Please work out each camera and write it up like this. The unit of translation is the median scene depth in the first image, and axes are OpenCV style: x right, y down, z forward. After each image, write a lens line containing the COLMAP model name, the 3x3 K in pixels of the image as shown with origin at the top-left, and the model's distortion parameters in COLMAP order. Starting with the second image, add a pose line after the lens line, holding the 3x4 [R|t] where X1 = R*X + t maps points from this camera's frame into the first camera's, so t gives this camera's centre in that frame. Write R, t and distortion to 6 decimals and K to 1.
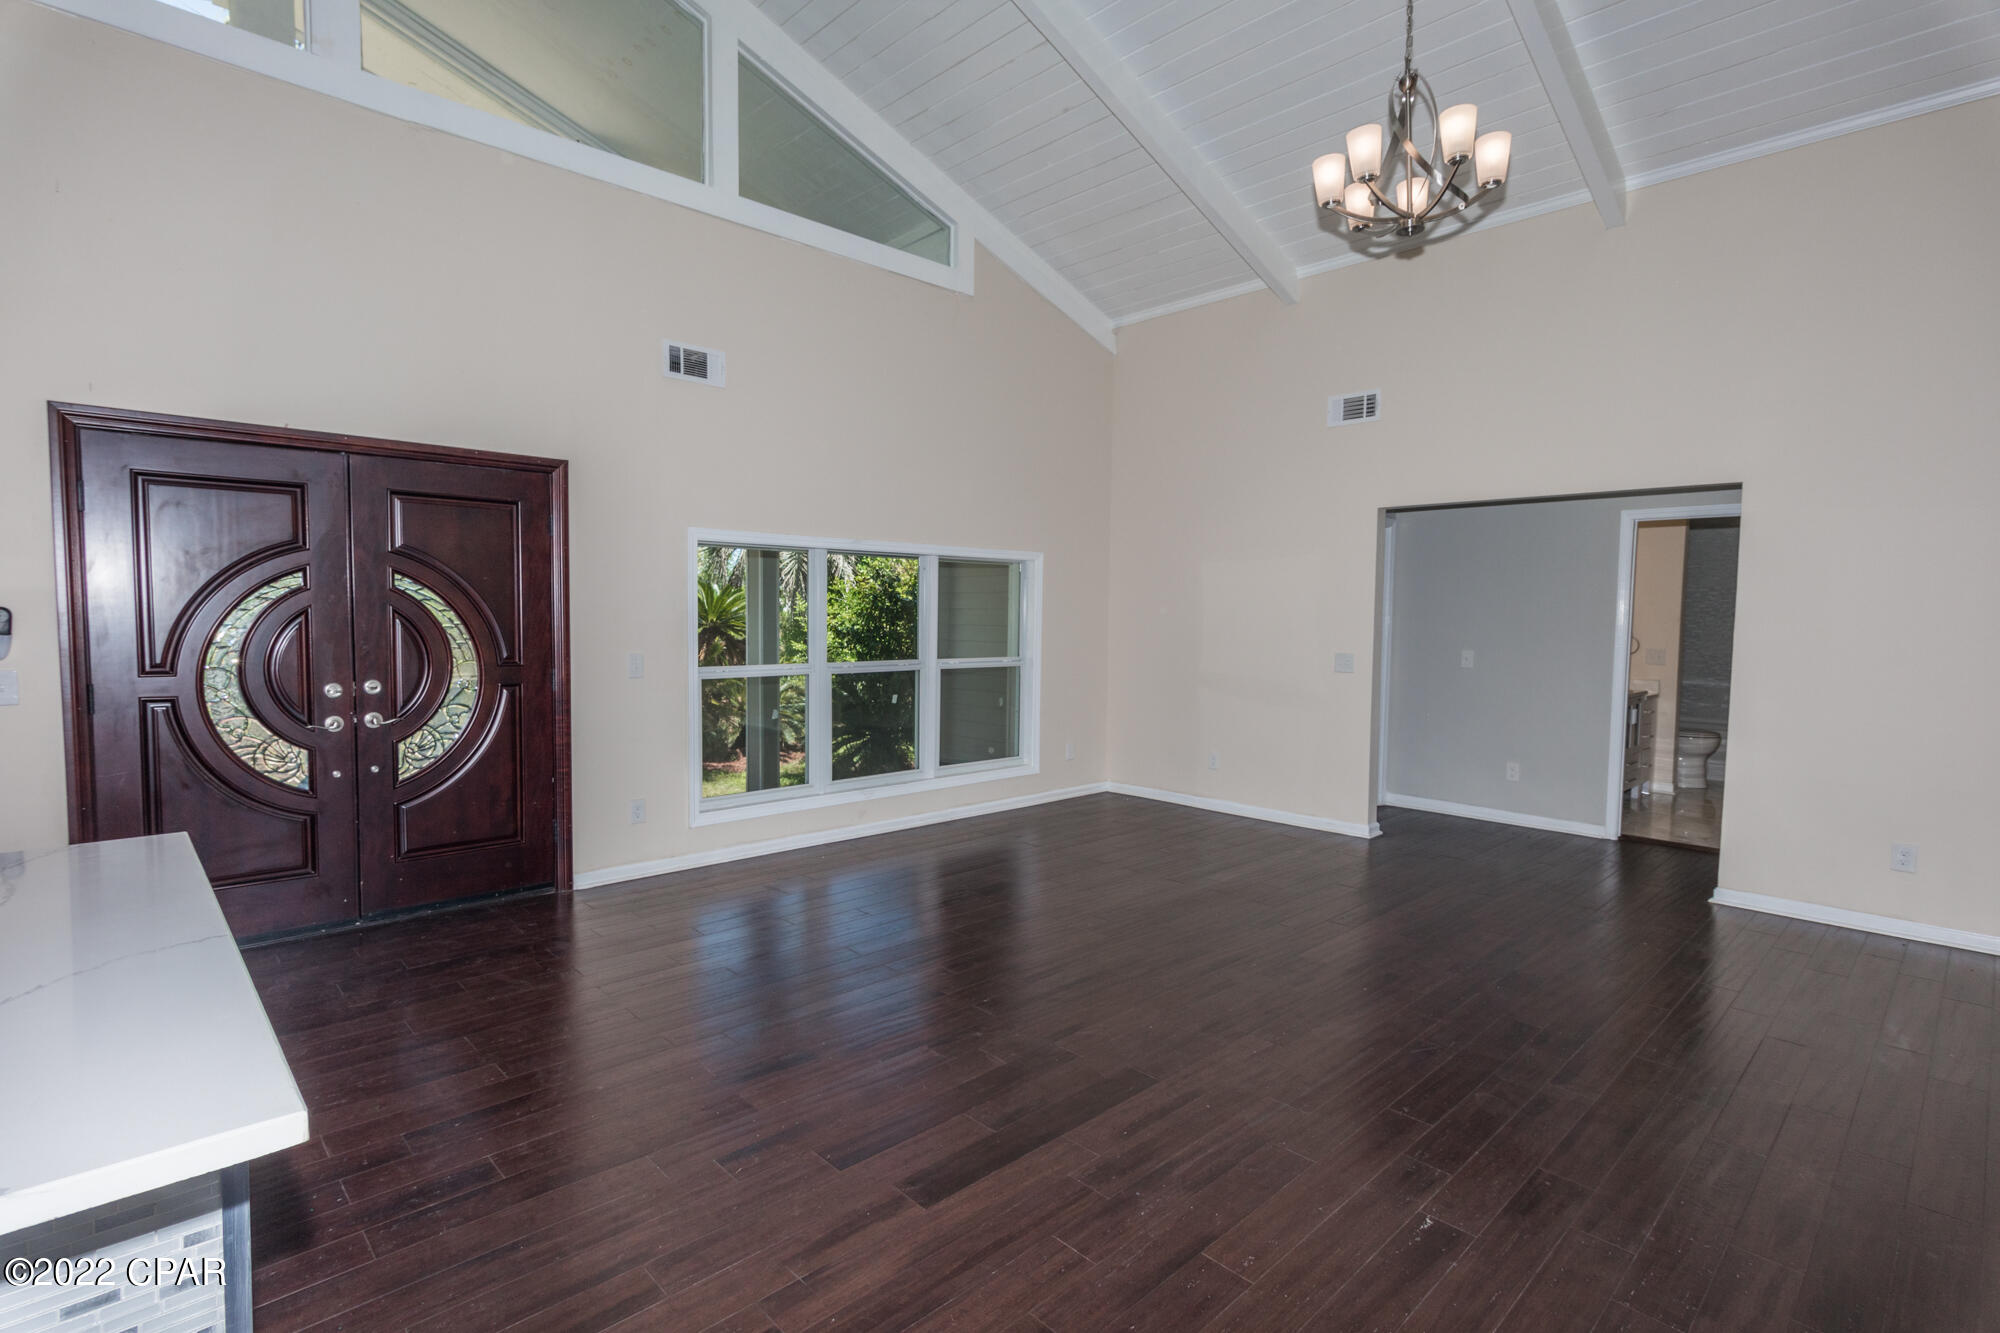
lens RADIAL K [[963.5, 0, 991.8], [0, 963.5, 678.6], [0, 0, 1]] dist [0.002861, -0.000243]
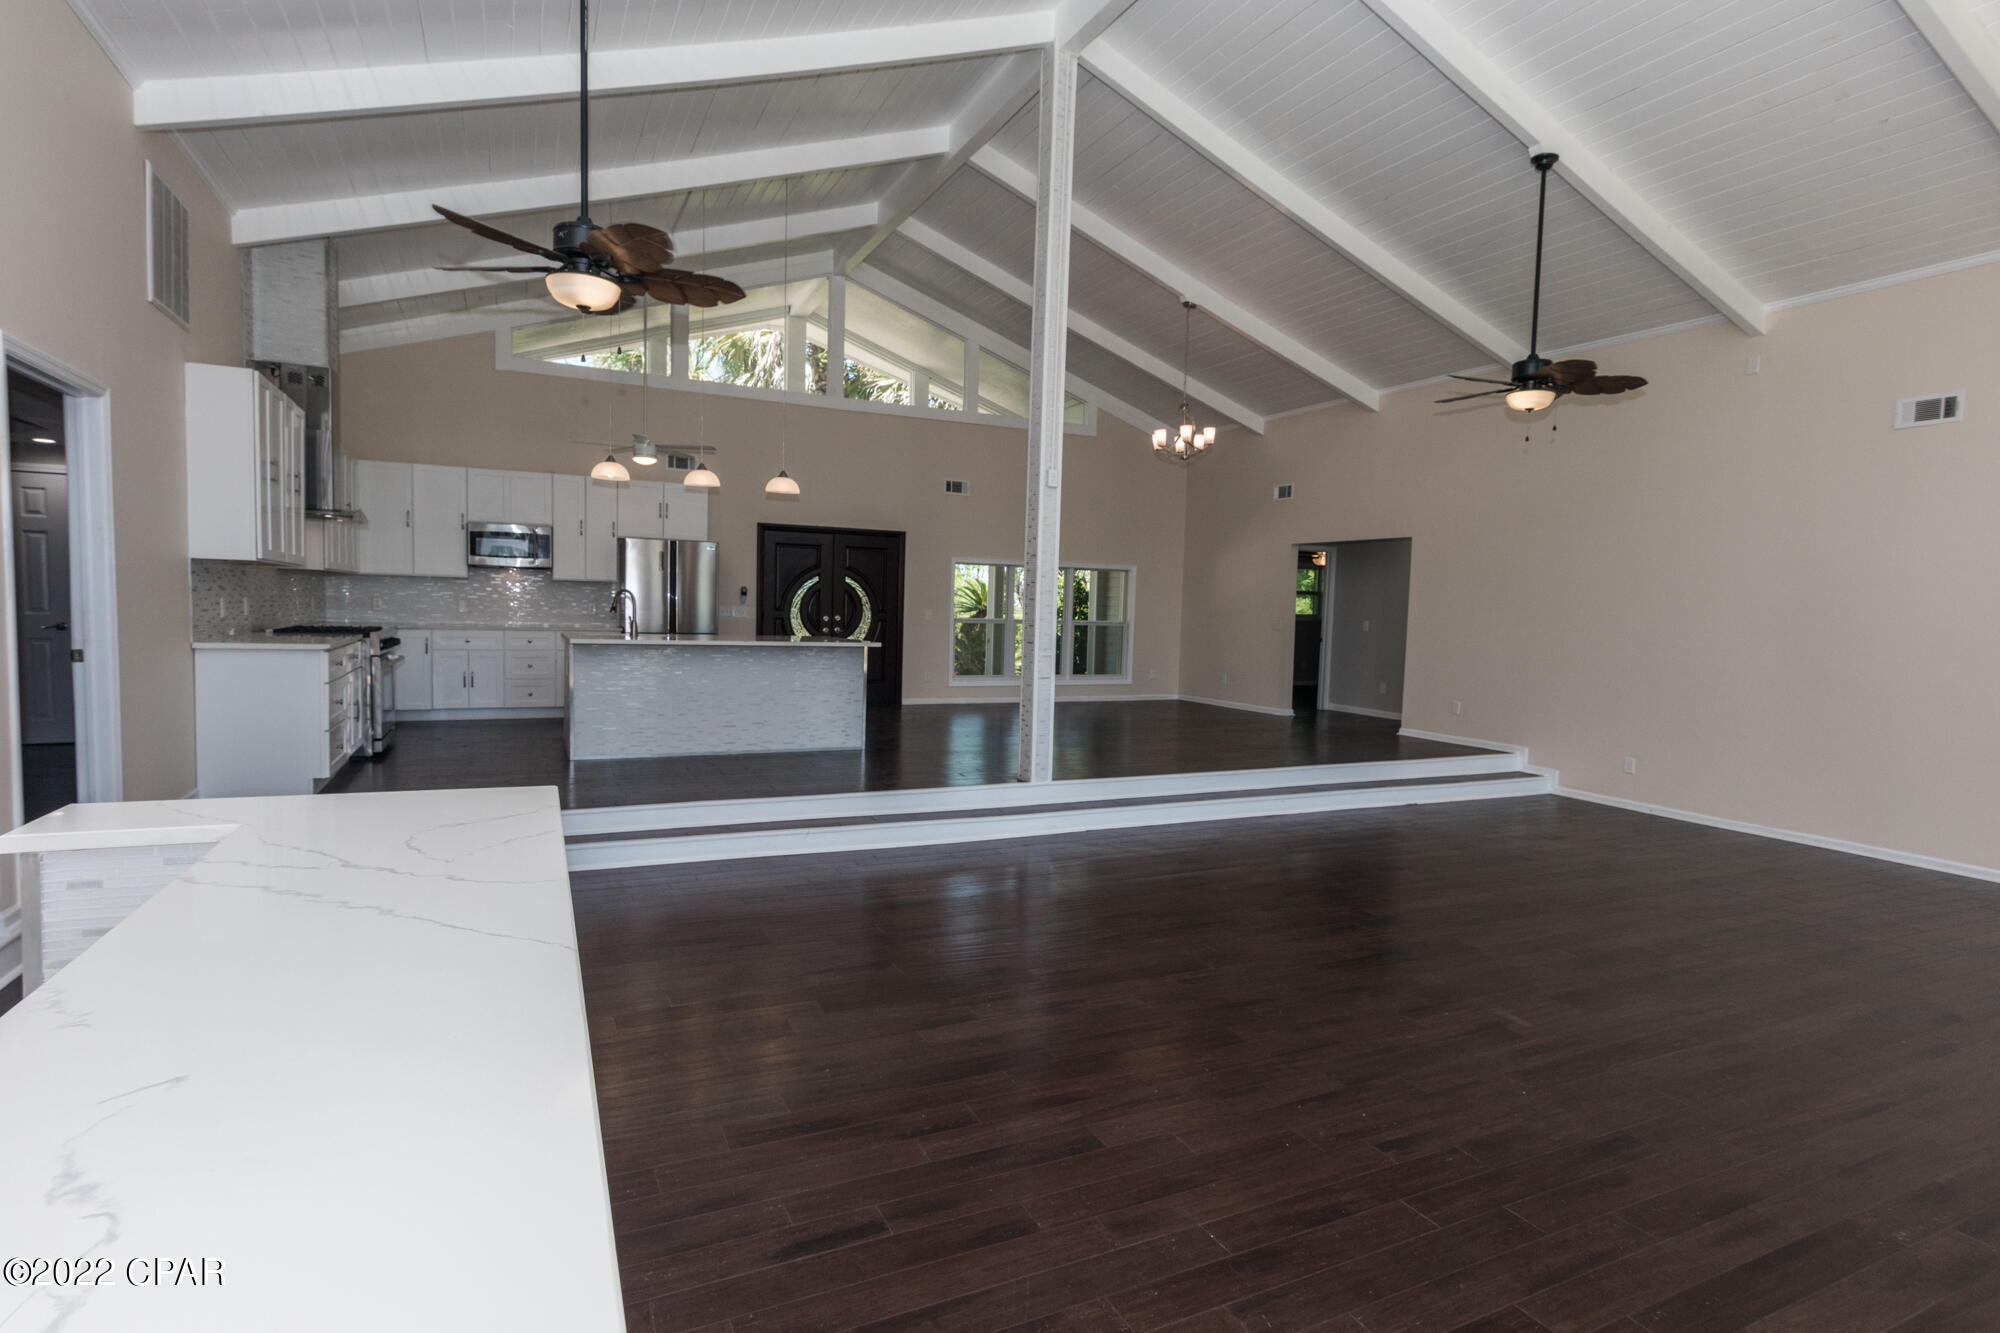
lens RADIAL K [[963.5, 0, 992.7], [0, 963.5, 667.3], [0, 0, 1]] dist [0.002861, -0.000243]
pose [[0.956411, 0.031657, -0.290304, 0.483794], [-0.035045, 0.999365, -0.006479, 0.126744], [0.289915, 0.016371, 0.956913, -1.246362]]
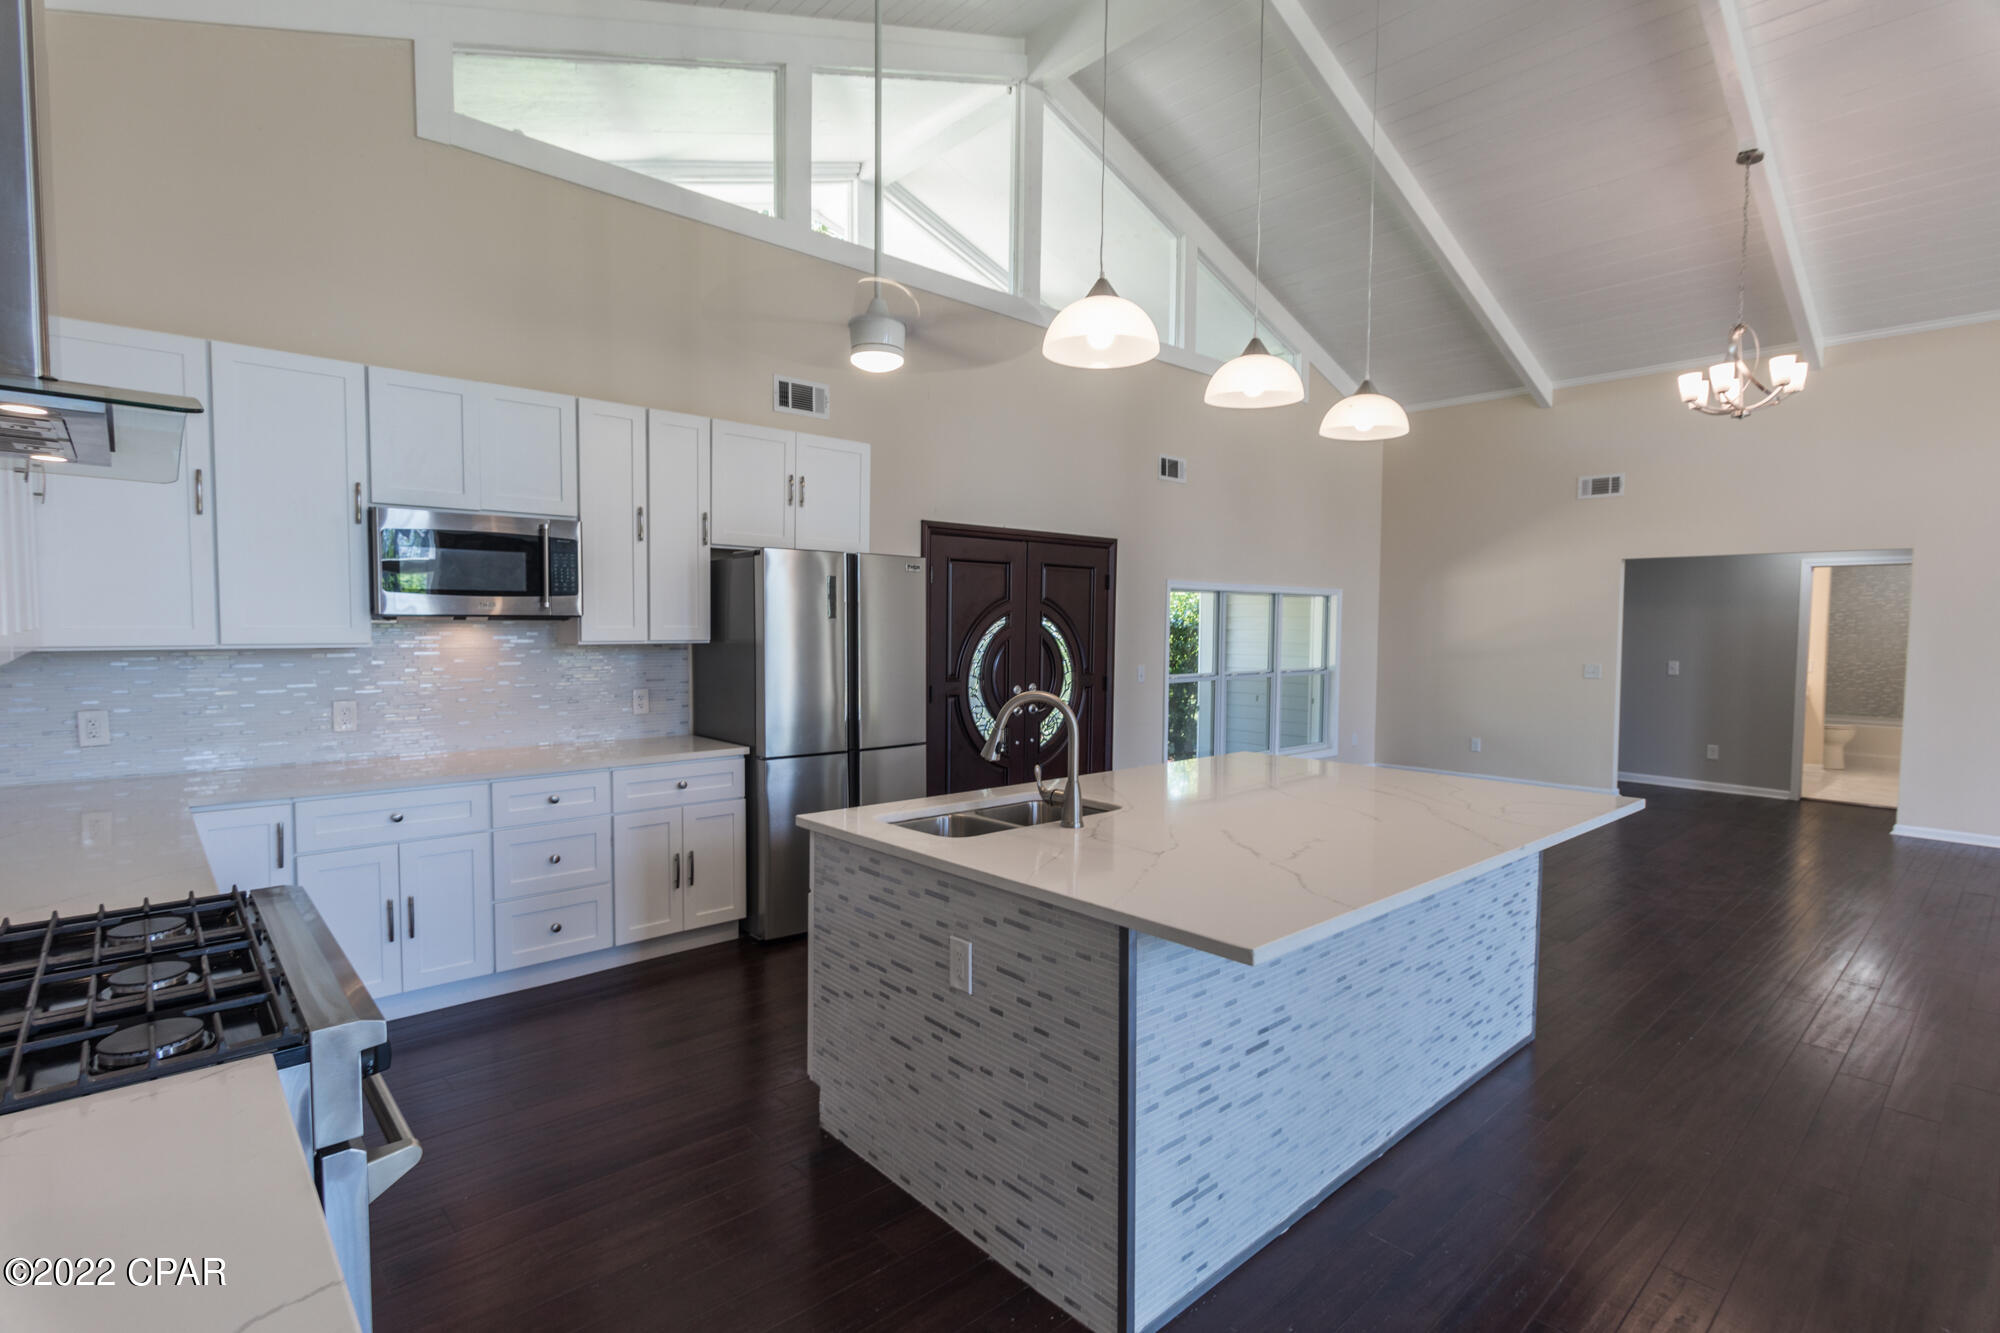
lens RADIAL K [[963.5, 0, 1012.7], [0, 963.5, 669.4], [0, 0, 1]] dist [0.002861, -0.000243]
pose [[0.999901, -0.005971, -0.012780, -0.550831], [0.005646, 0.999665, -0.025261, 0.013933], [0.012926, 0.025187, 0.999599, -0.468908]]
